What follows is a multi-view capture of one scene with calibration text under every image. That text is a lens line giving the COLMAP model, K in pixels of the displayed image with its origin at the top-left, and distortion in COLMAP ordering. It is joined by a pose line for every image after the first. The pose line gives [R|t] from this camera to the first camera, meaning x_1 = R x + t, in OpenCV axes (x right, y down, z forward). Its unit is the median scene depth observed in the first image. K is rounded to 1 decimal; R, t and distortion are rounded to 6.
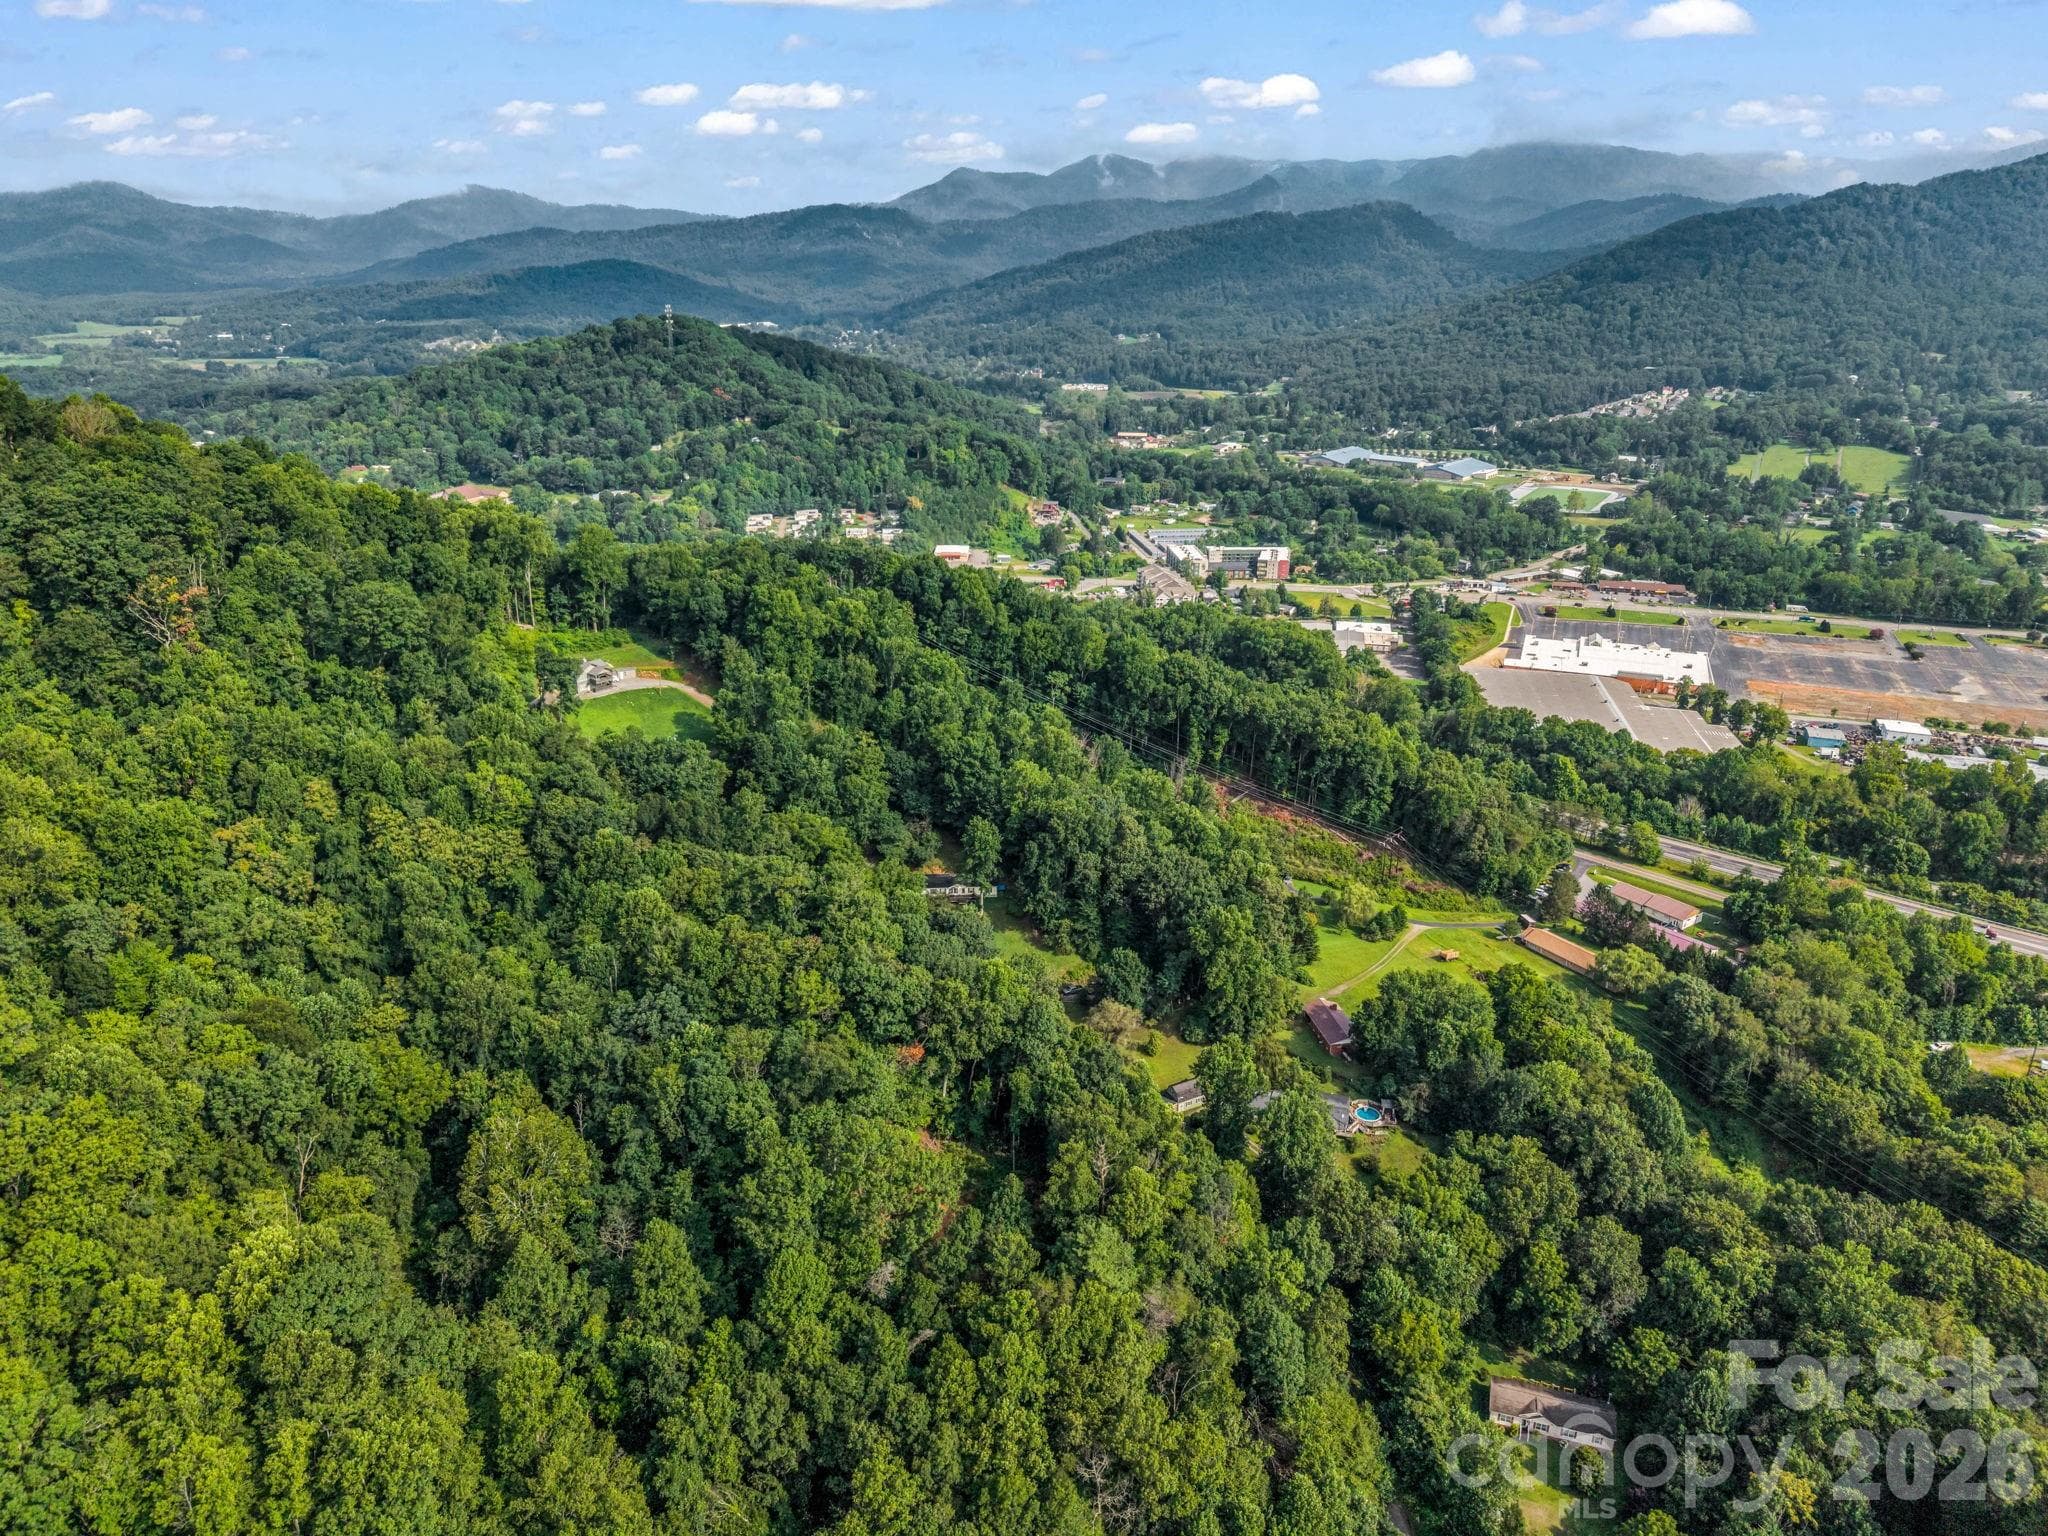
lens RADIAL K [[1387.6, 0, 997.2], [0, 1387.6, 783.5], [0, 0, 1]] dist [0.022198, -0.035486]
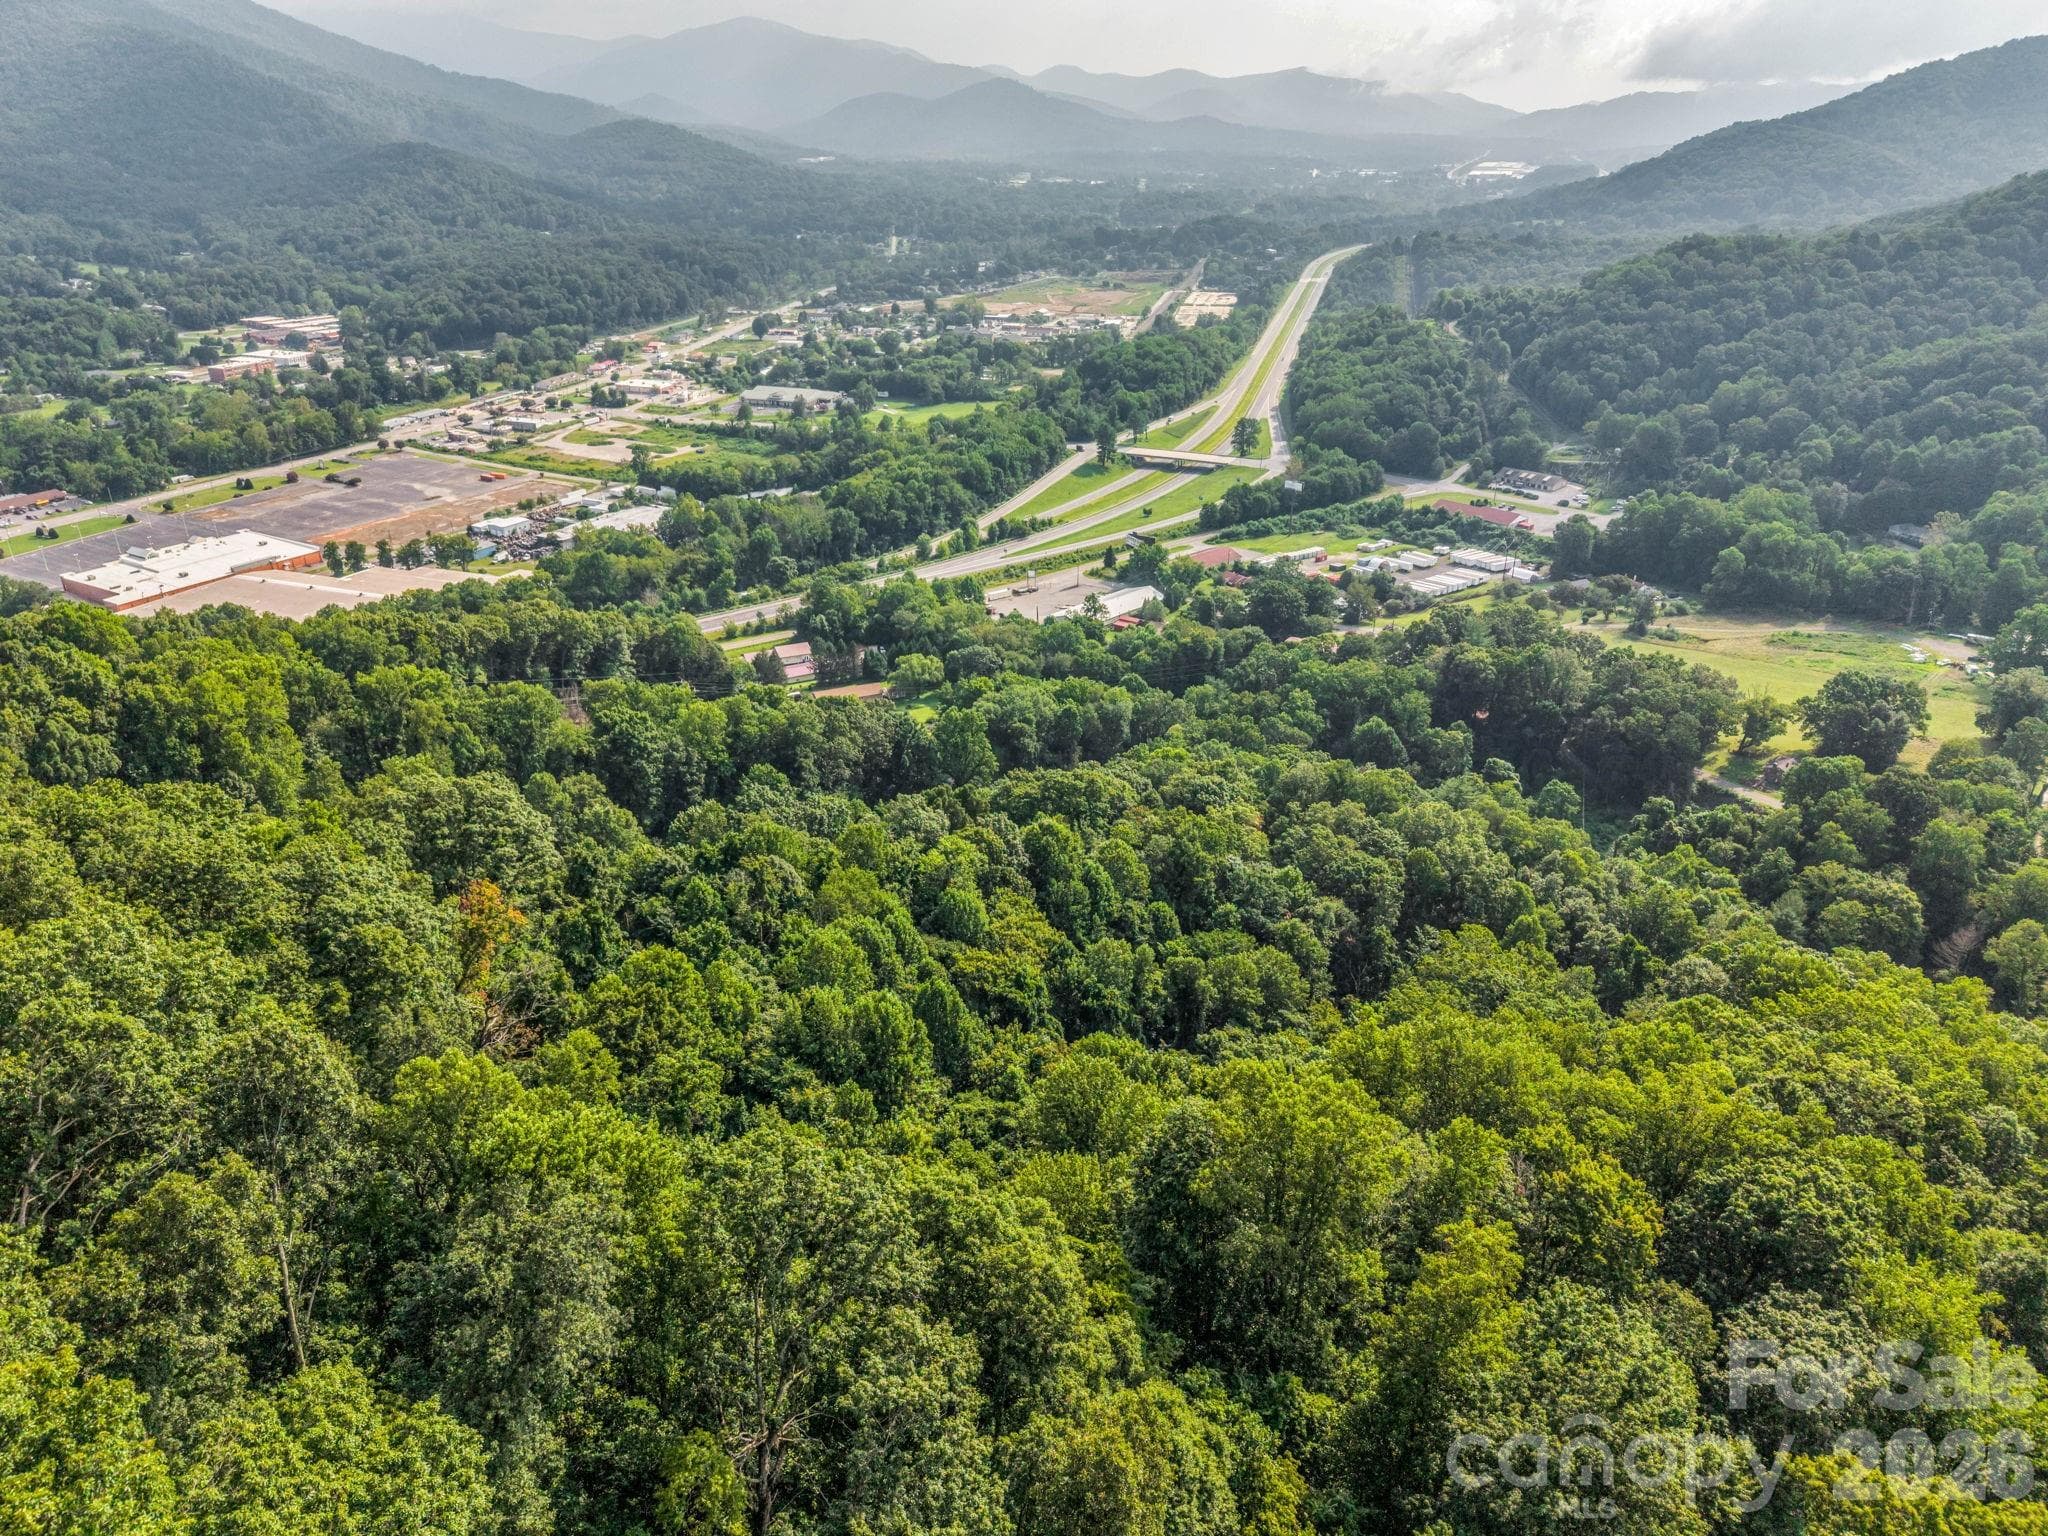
lens RADIAL K [[1410.6, 0, 1024.0], [0, 1410.6, 768.0], [0, 0, 1]] dist [0.027272, -0.035885]
pose [[0.151026, -0.423769, 0.893091, -0.258142], [0.356407, 0.866032, 0.350660, -0.073843], [-0.922044, 0.265345, 0.281828, 0.192290]]
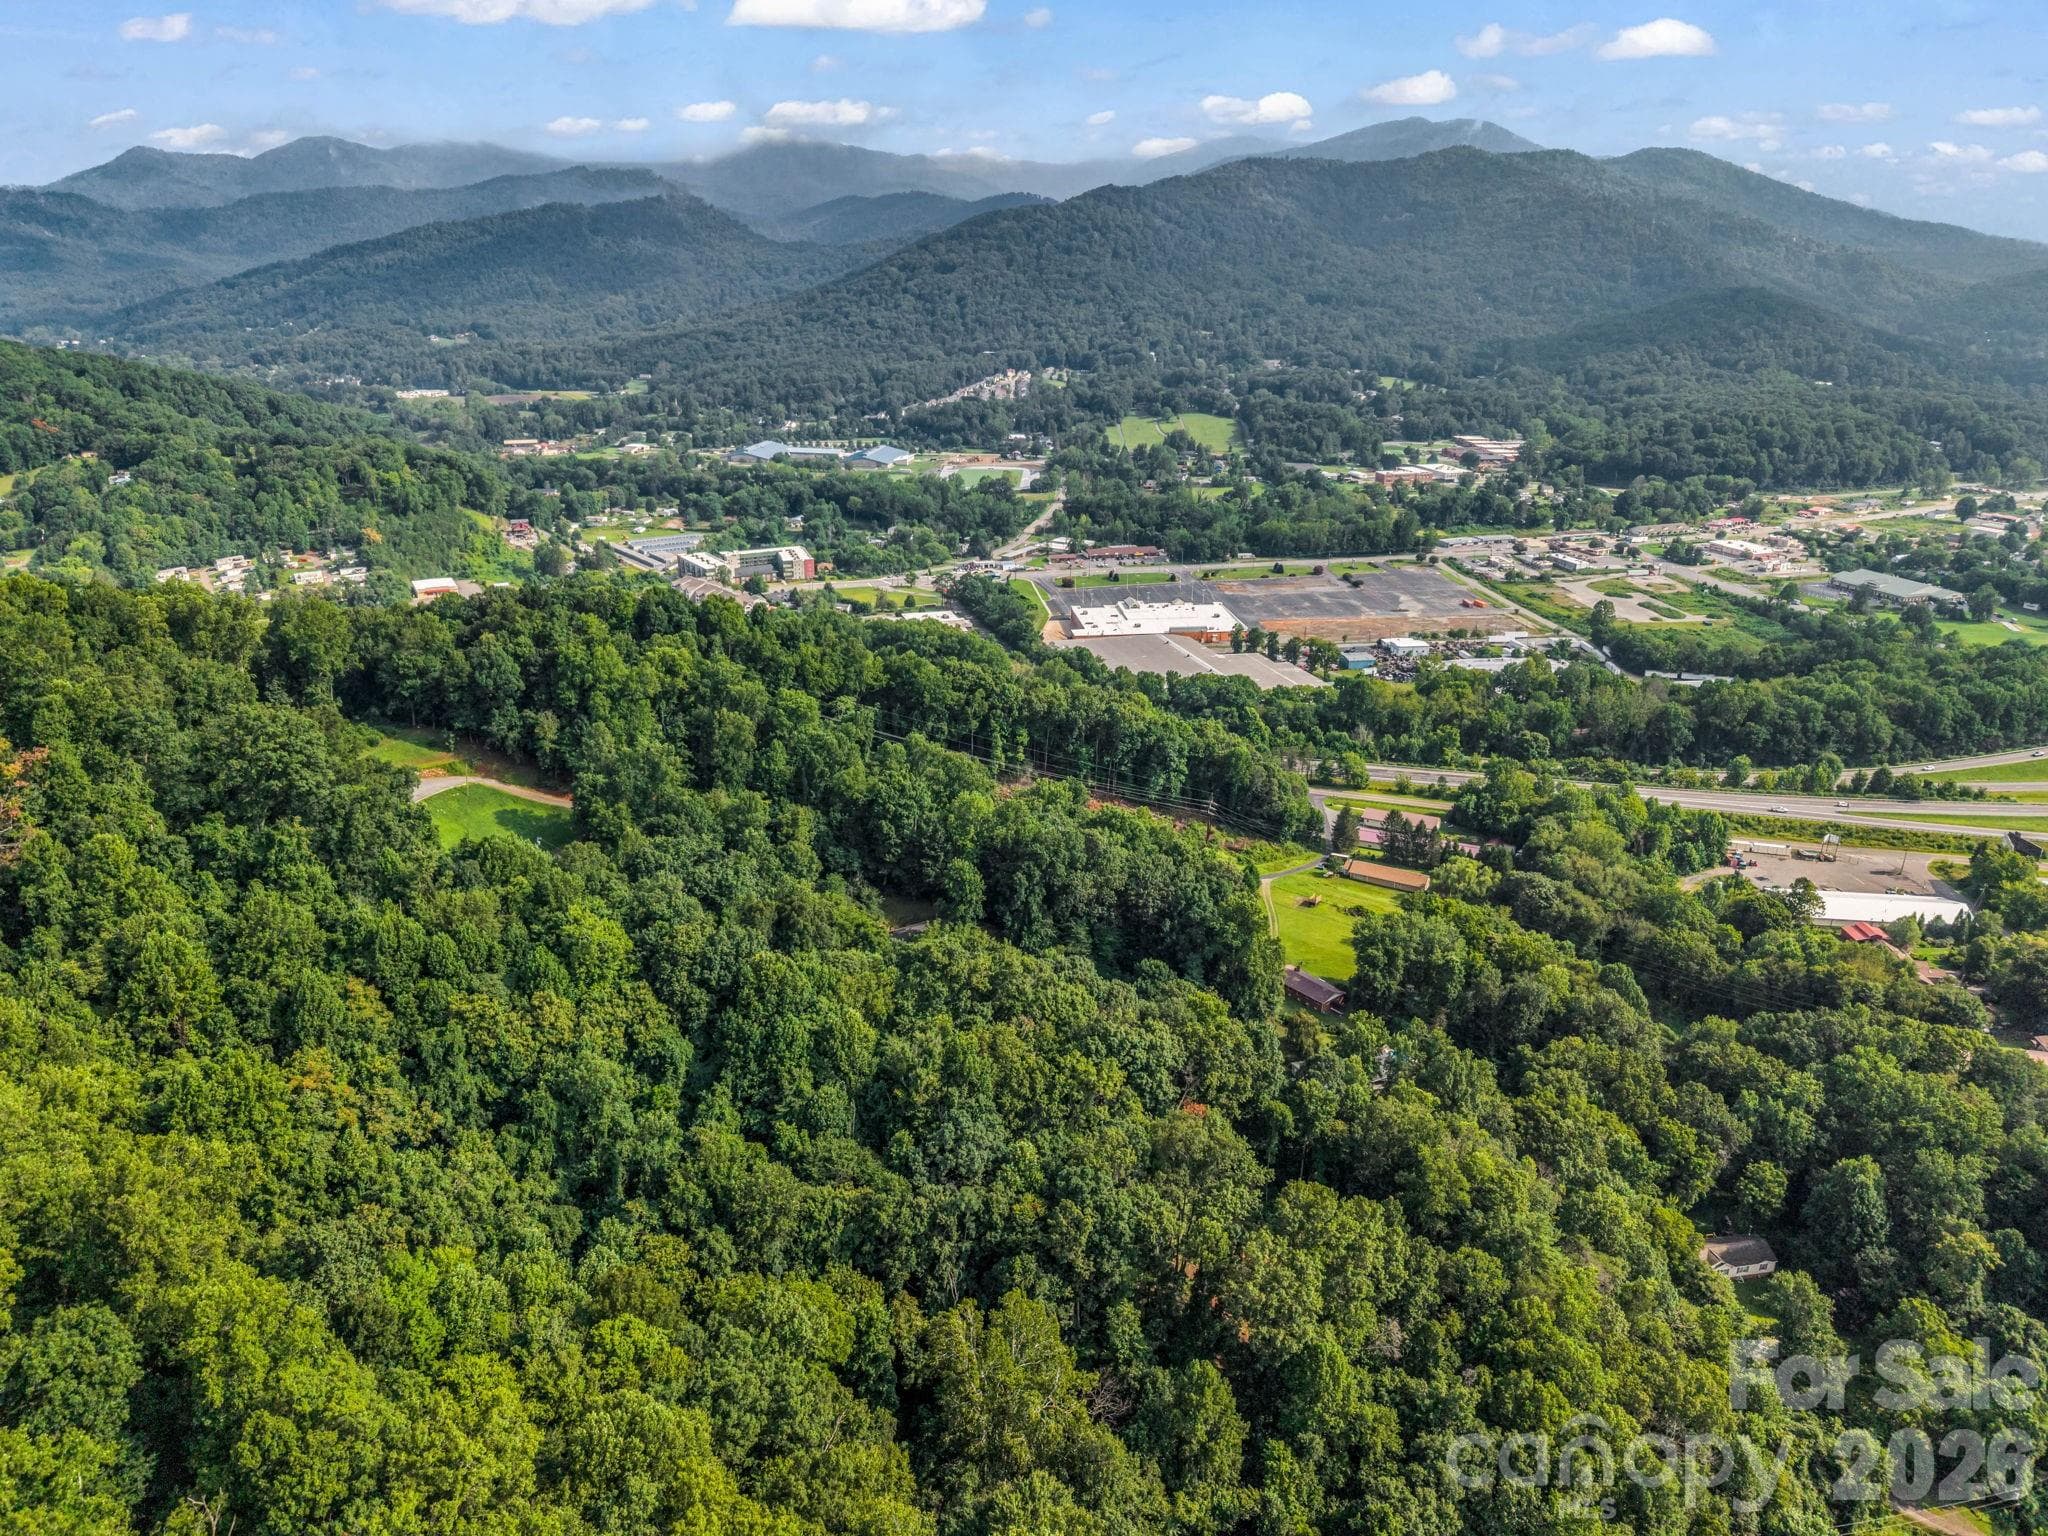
lens RADIAL K [[1392.1, 0, 1014.7], [0, 1392.1, 791.2], [0, 0, 1]] dist [0.057290, -0.111323]
pose [[0.874104, -0.176490, 0.452541, -0.129444], [0.173127, 0.983669, 0.049225, -0.019573], [-0.453838, 0.035319, 0.890384, 0.049149]]
